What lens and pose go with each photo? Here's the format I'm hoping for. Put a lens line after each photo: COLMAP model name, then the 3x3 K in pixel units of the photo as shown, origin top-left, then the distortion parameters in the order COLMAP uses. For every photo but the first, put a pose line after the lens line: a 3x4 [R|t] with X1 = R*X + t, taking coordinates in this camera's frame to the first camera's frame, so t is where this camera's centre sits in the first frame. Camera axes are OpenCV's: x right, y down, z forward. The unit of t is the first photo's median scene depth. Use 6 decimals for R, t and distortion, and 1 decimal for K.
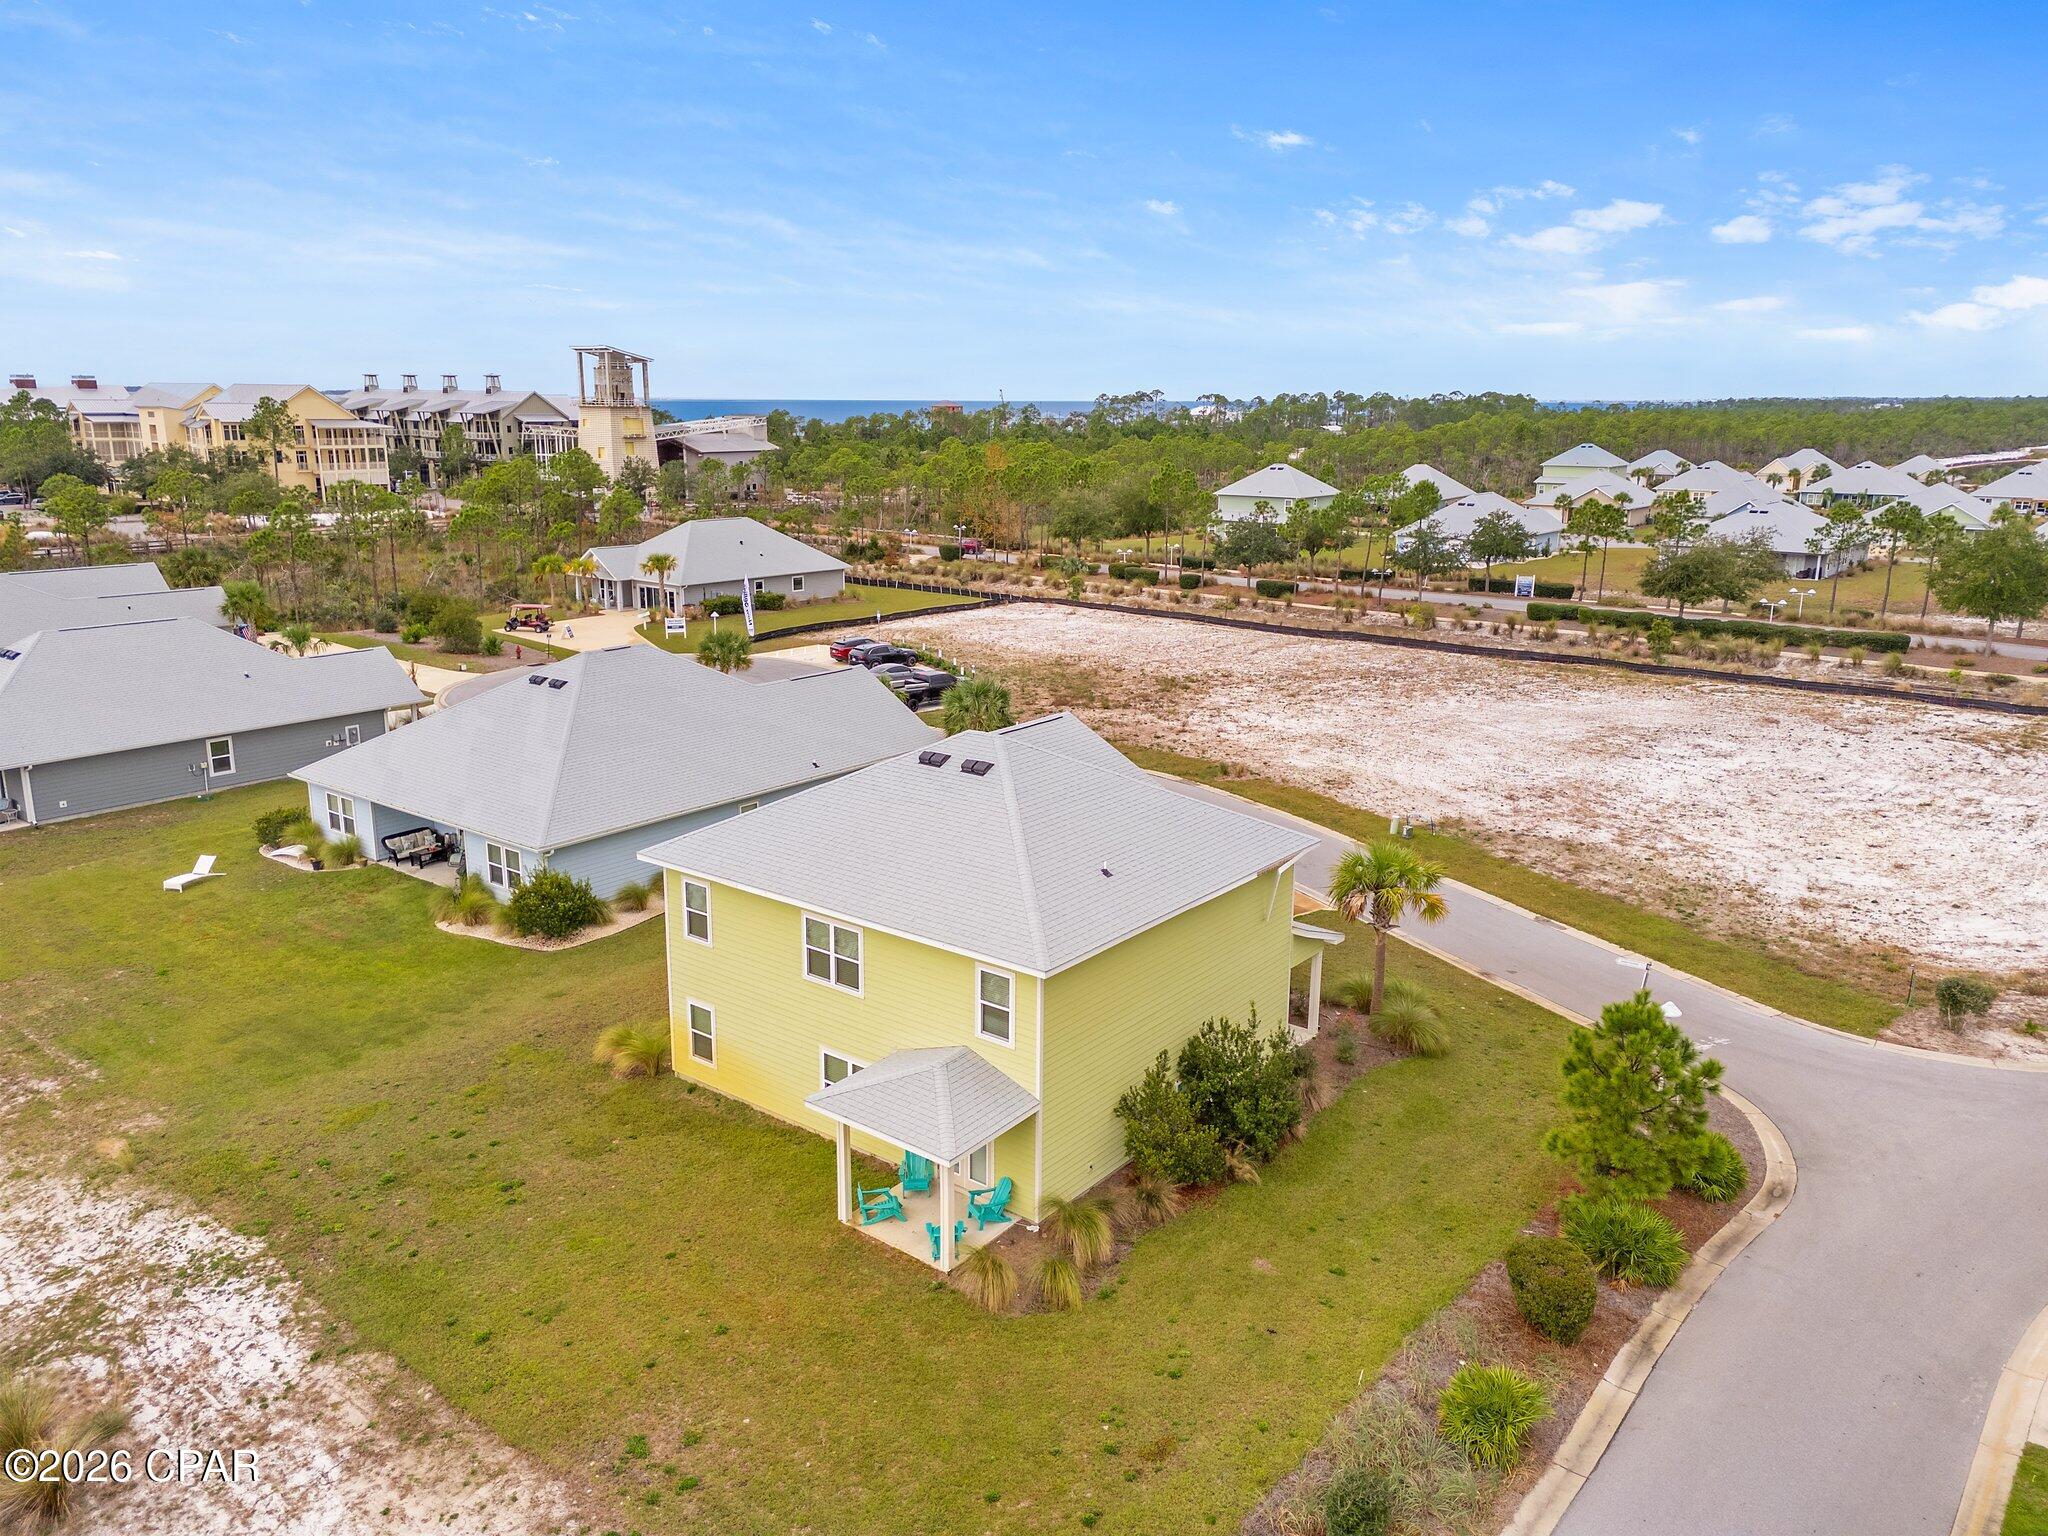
lens RADIAL K [[1506.6, 0, 1024.0], [0, 1506.6, 768.0], [0, 0, 1]] dist [0.042380, -0.001633]
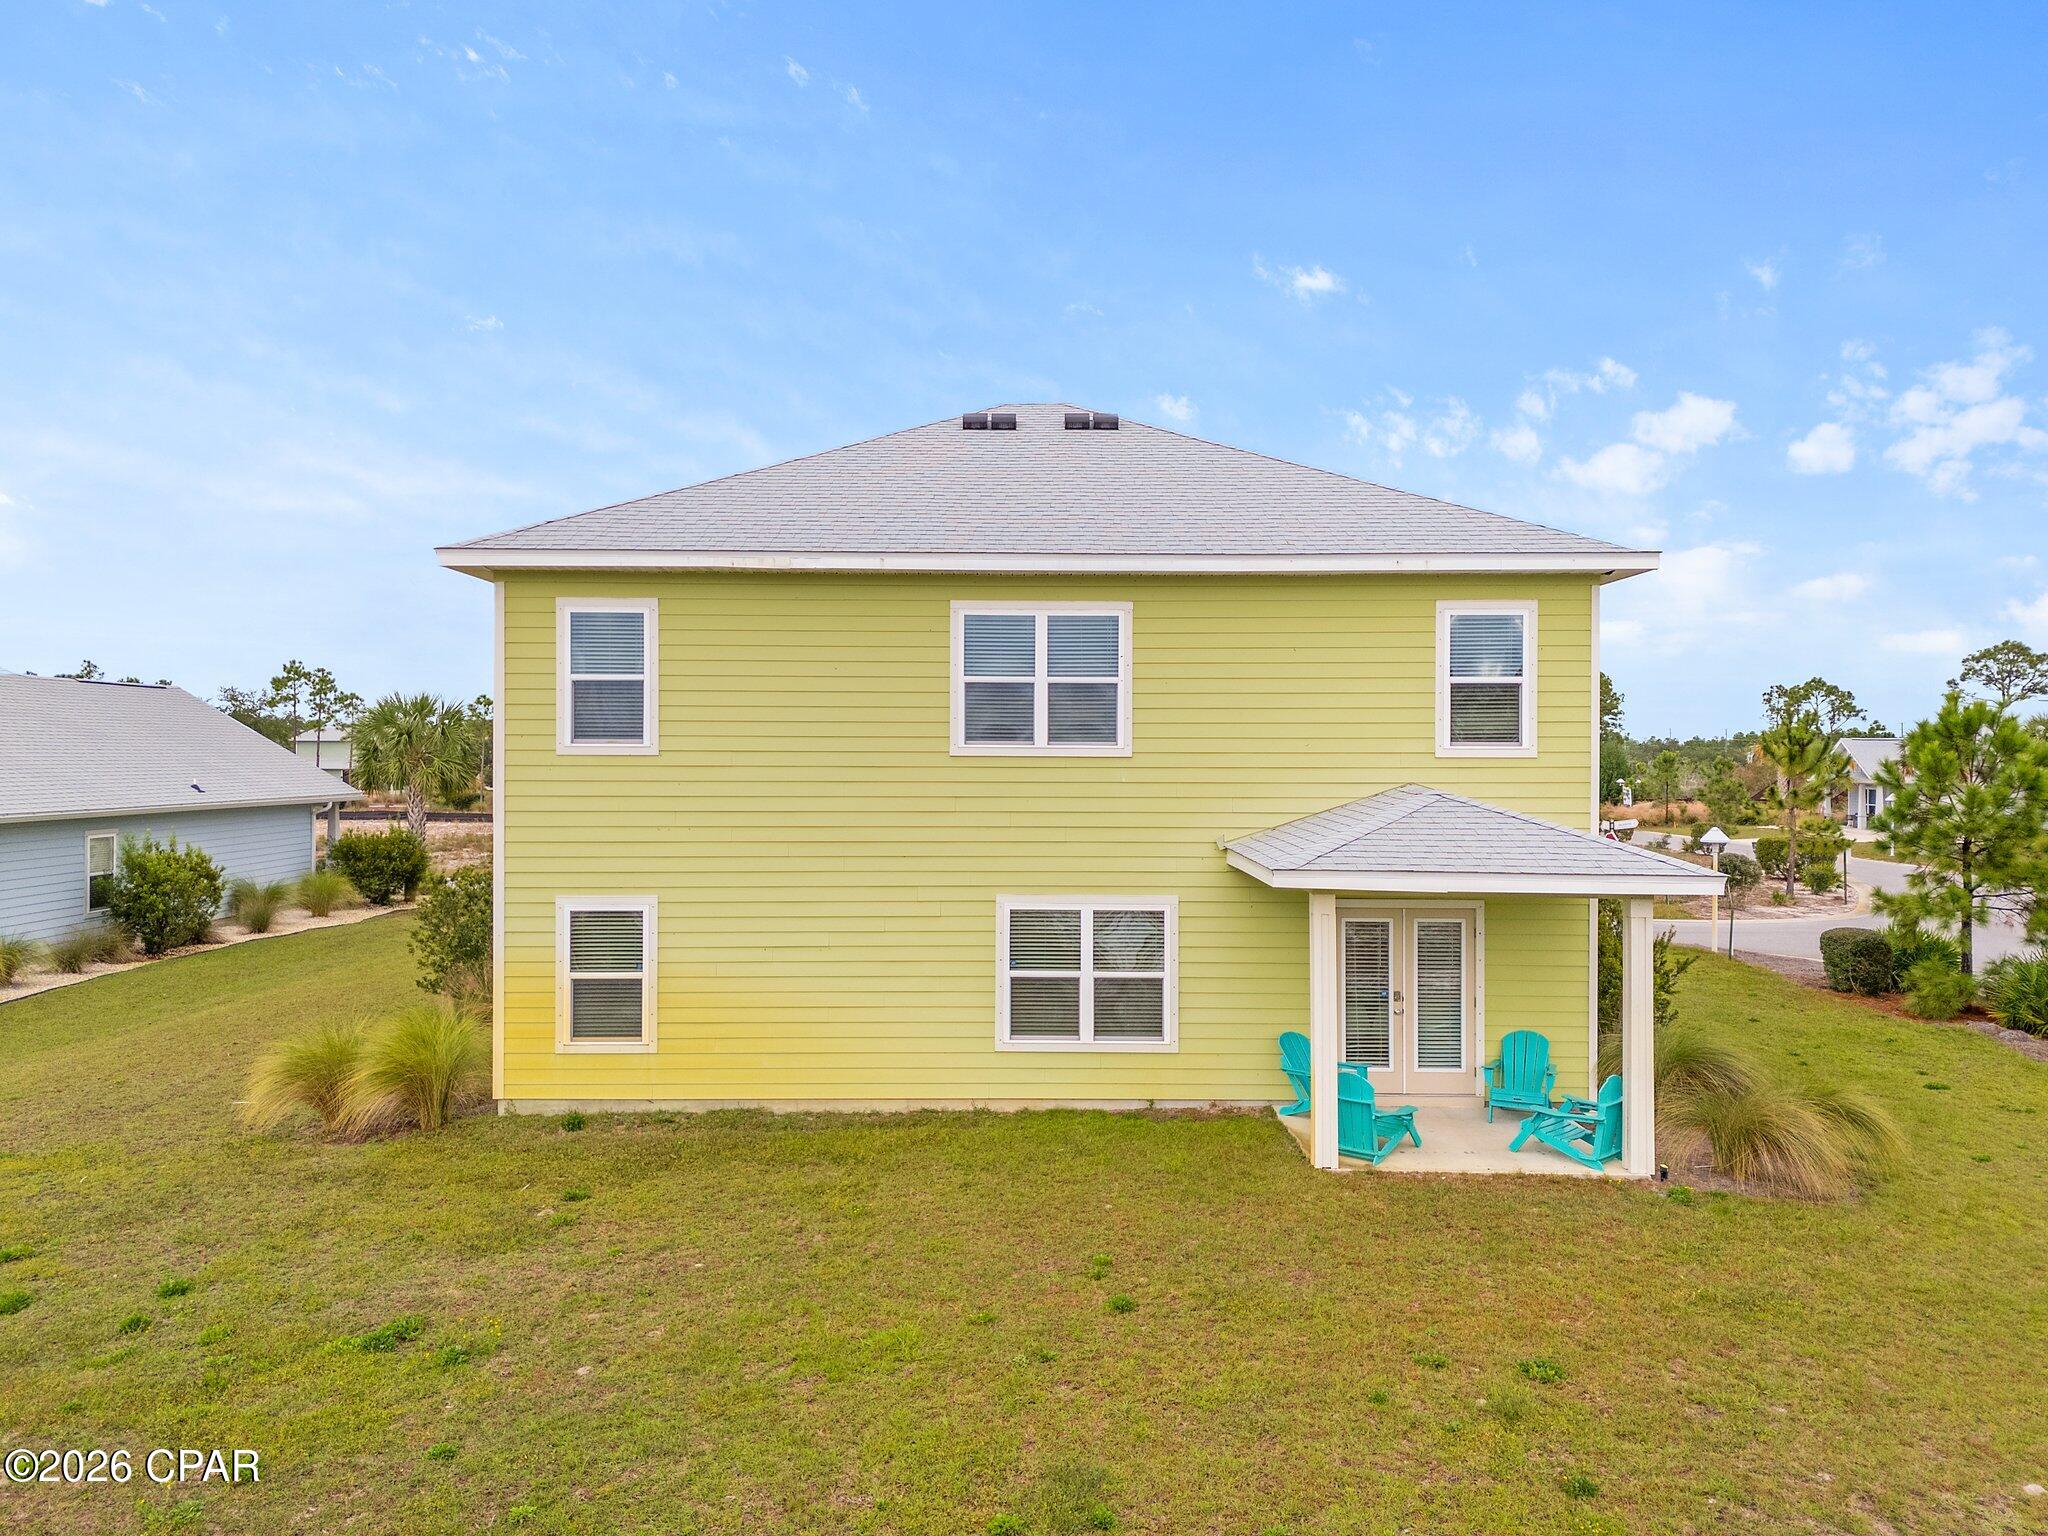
lens RADIAL K [[1506.6, 0, 1024.0], [0, 1506.6, 768.0], [0, 0, 1]] dist [0.042380, -0.001633]
pose [[0.784132, -0.006360, 0.620562, -0.431131], [0.146174, 0.973707, -0.174724, 0.234926], [-0.603134, 0.227716, 0.764444, 0.650601]]
